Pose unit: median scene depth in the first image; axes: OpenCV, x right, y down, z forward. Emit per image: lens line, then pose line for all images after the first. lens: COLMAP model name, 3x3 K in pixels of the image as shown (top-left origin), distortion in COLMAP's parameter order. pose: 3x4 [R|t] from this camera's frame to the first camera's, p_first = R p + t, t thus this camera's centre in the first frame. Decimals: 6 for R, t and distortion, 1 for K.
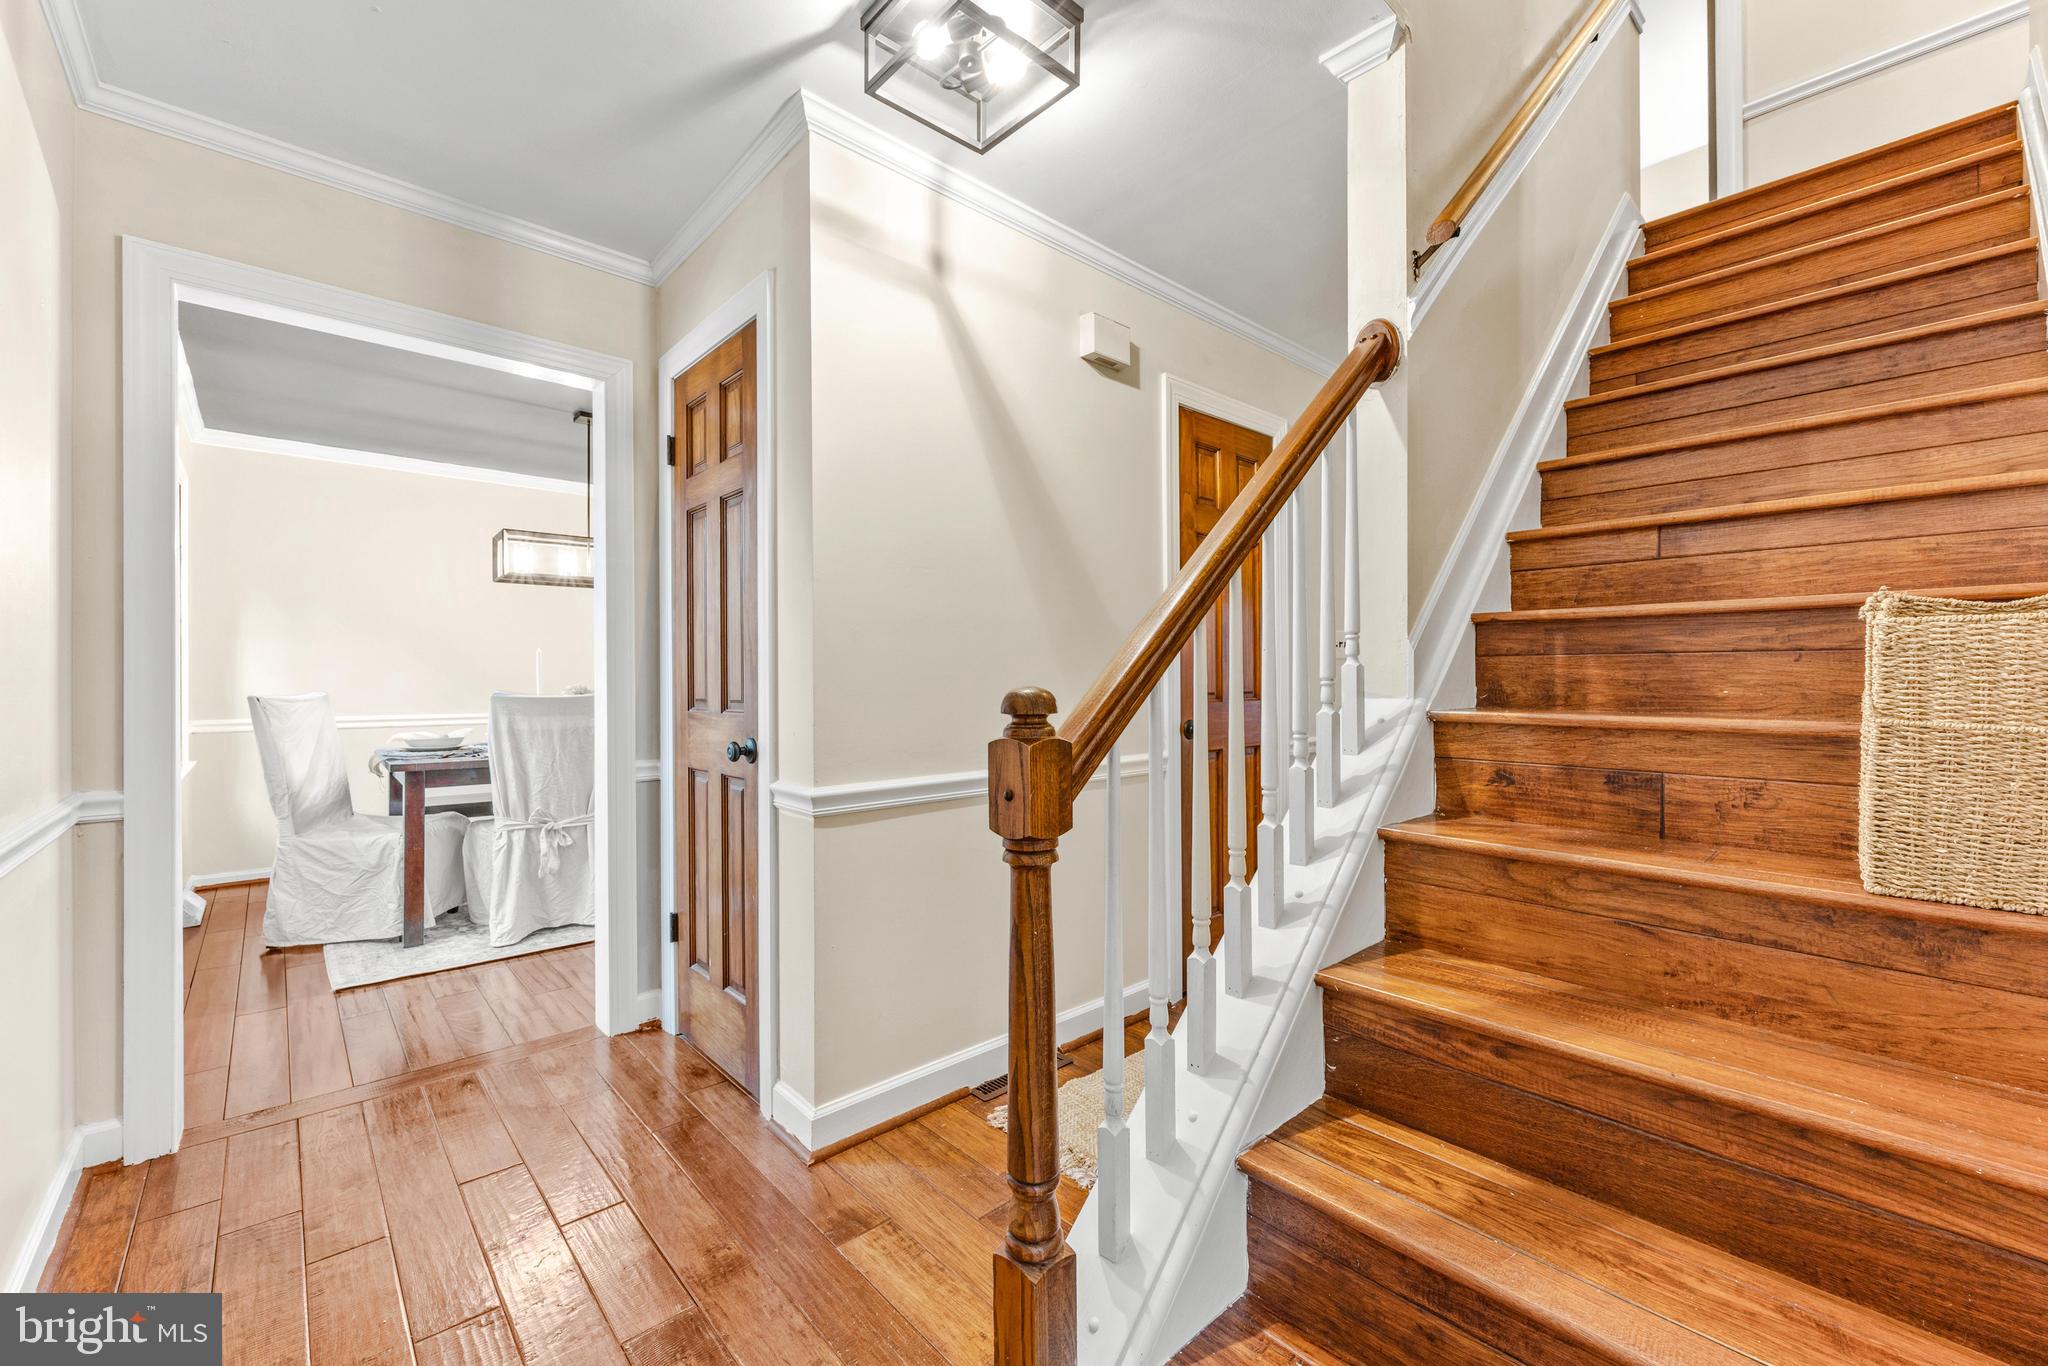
lens RADIAL K [[828.6, 0, 1026.5], [0, 828.6, 680.8], [0, 0, 1]] dist [-0.002972, -0.000248]
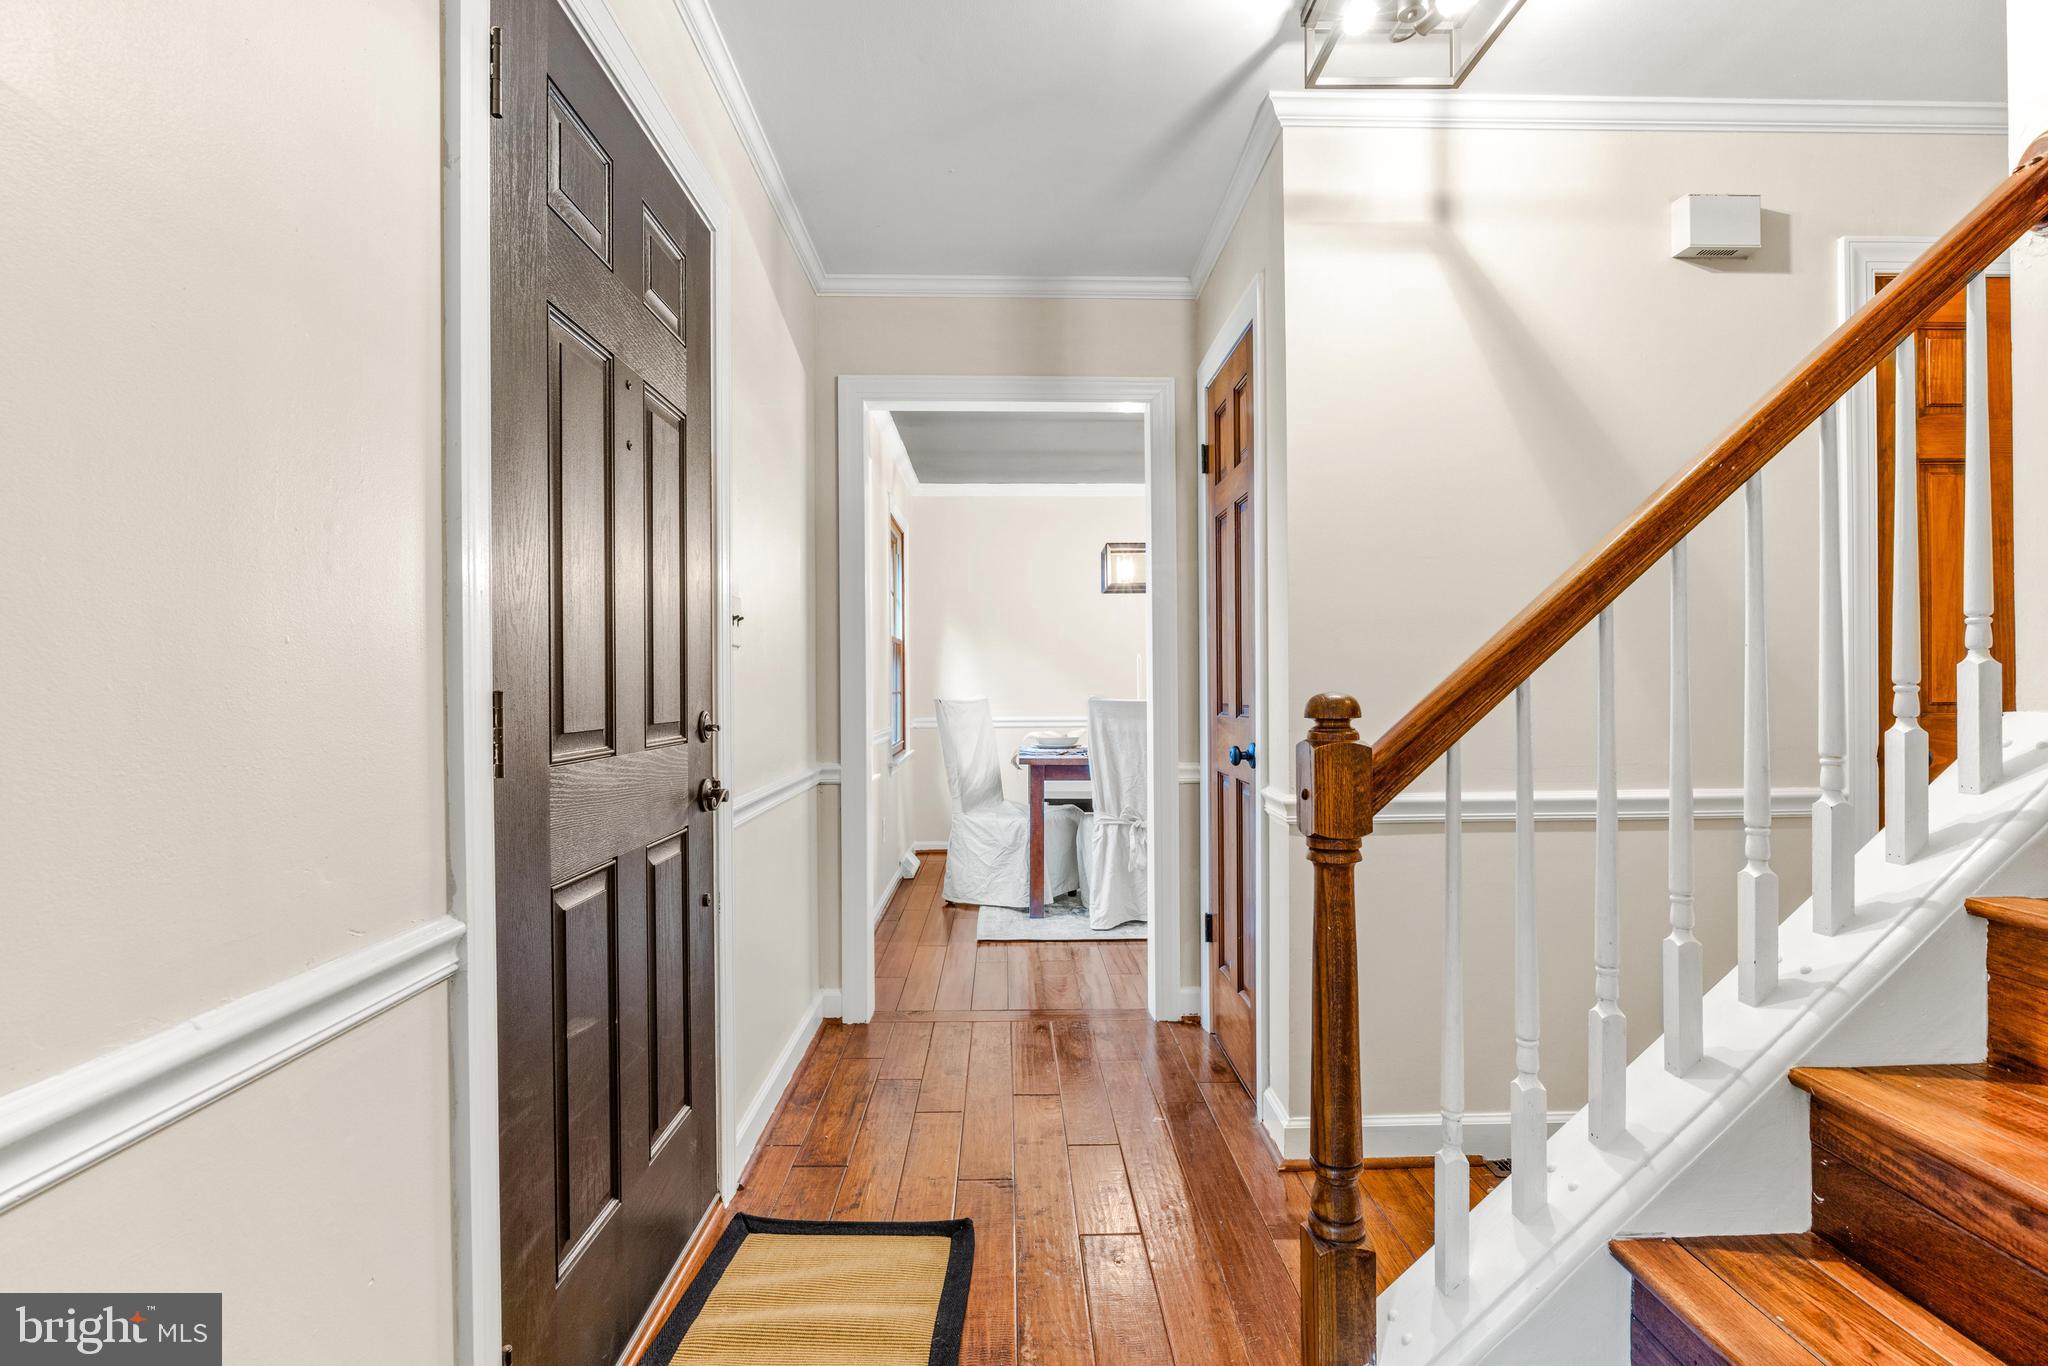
lens RADIAL K [[1016.2, 0, 1025.5], [0, 1016.2, 698.9], [0, 0, 1]] dist [-0.015087, 0.000168]
pose [[0.752032, 0.007239, -0.659087, 0.263868], [0.001996, 0.999910, 0.013259, -0.000806], [0.659124, -0.011286, 0.751950, -0.098166]]
